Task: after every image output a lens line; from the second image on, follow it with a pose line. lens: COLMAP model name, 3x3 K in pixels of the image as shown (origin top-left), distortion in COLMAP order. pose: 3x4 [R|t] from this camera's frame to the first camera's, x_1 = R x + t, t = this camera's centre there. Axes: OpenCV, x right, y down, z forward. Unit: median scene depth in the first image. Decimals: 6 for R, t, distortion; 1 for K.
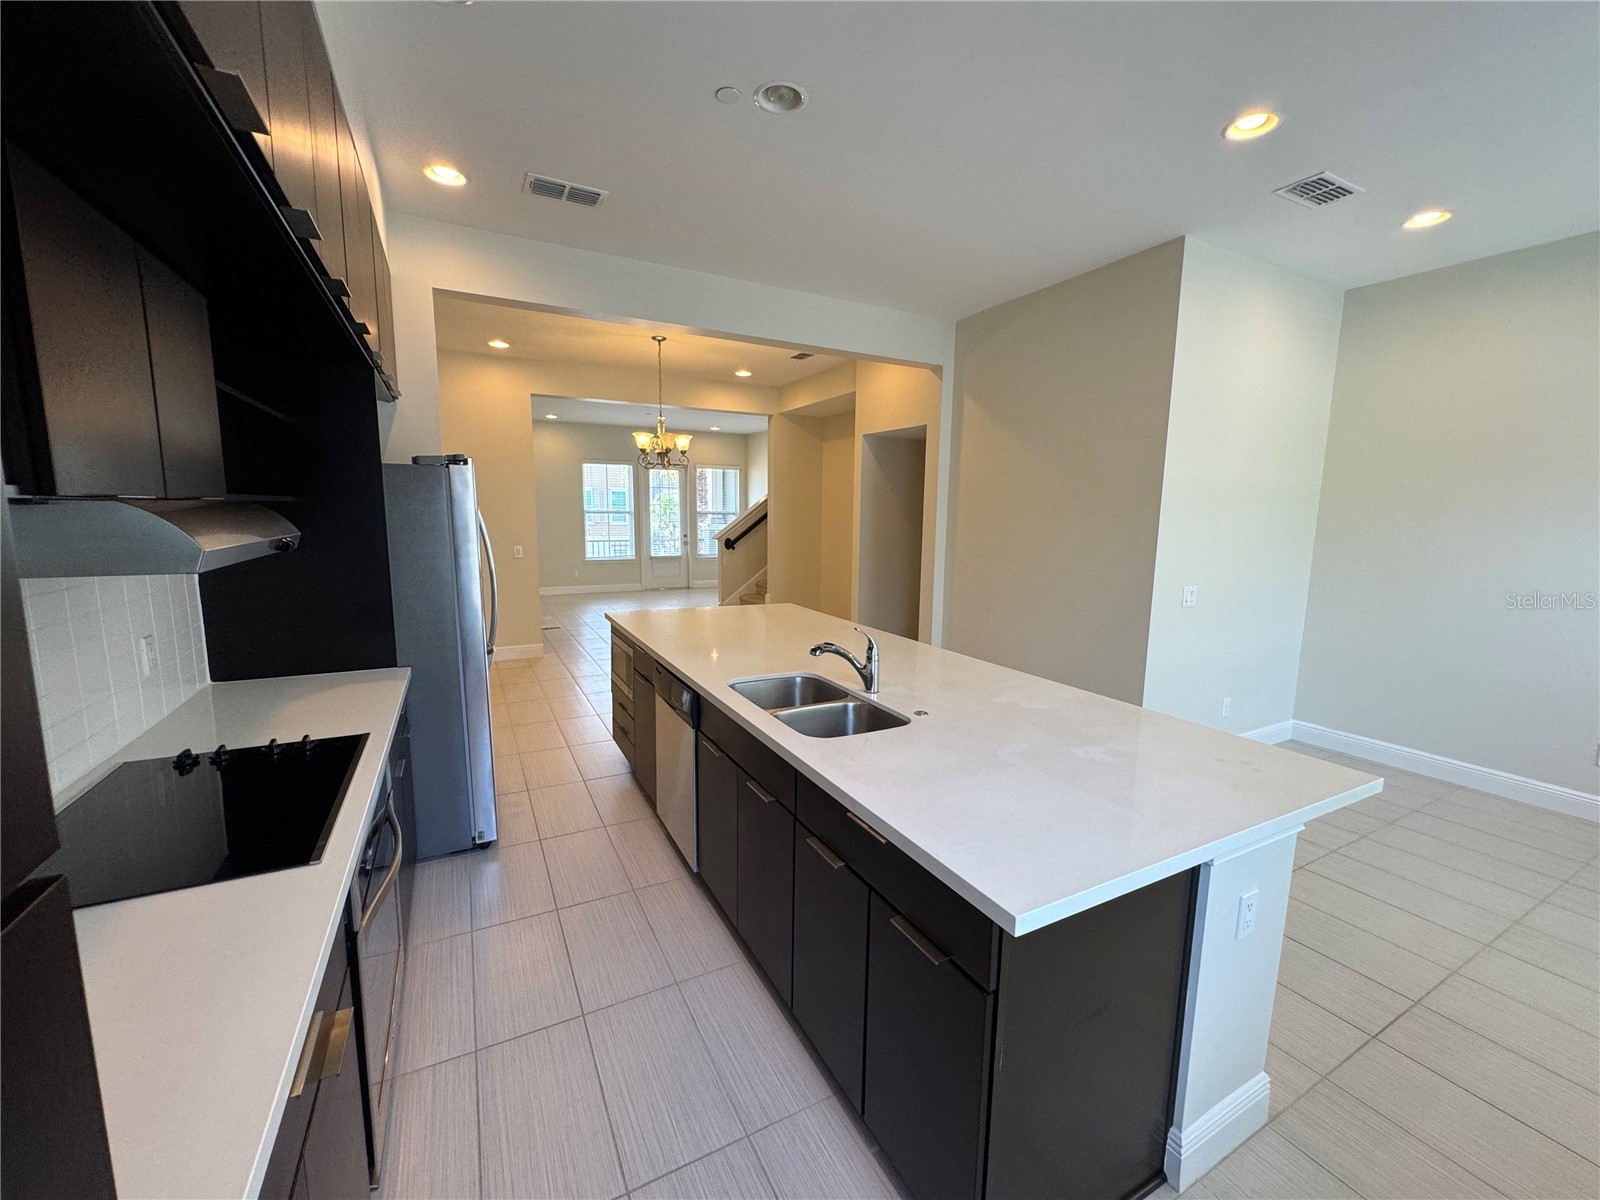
lens RADIAL K [[641.0, 0, 800.0], [0, 641.0, 600.0], [0, 0, 1]] dist [-0.001273, 0.000061]
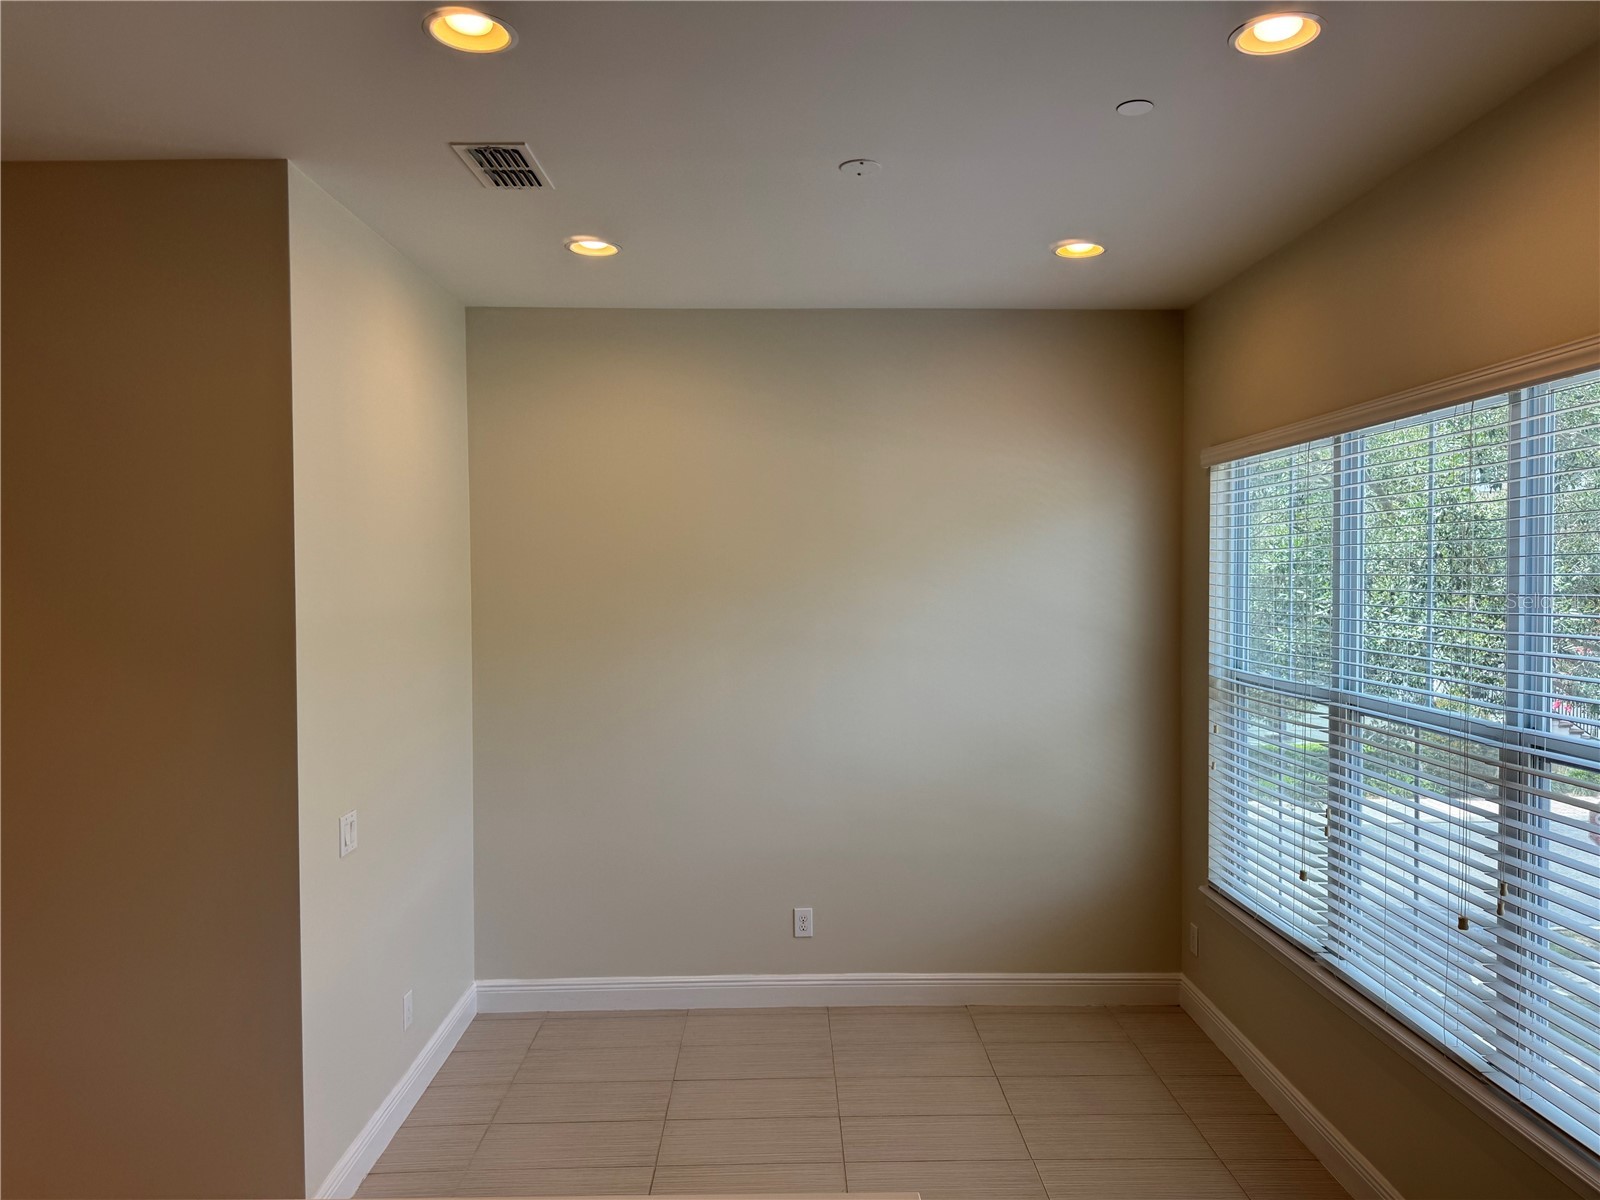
lens RADIAL K [[1135.0, 0, 800.0], [0, 1135.0, 600.0], [0, 0, 1]] dist [-0.004826, -0.004719]
pose [[0.452148, -0.035059, 0.891254, -0.044922], [0.134837, 0.990430, -0.029445, -0.125213], [-0.881692, 0.133488, 0.452548, 0.253168]]
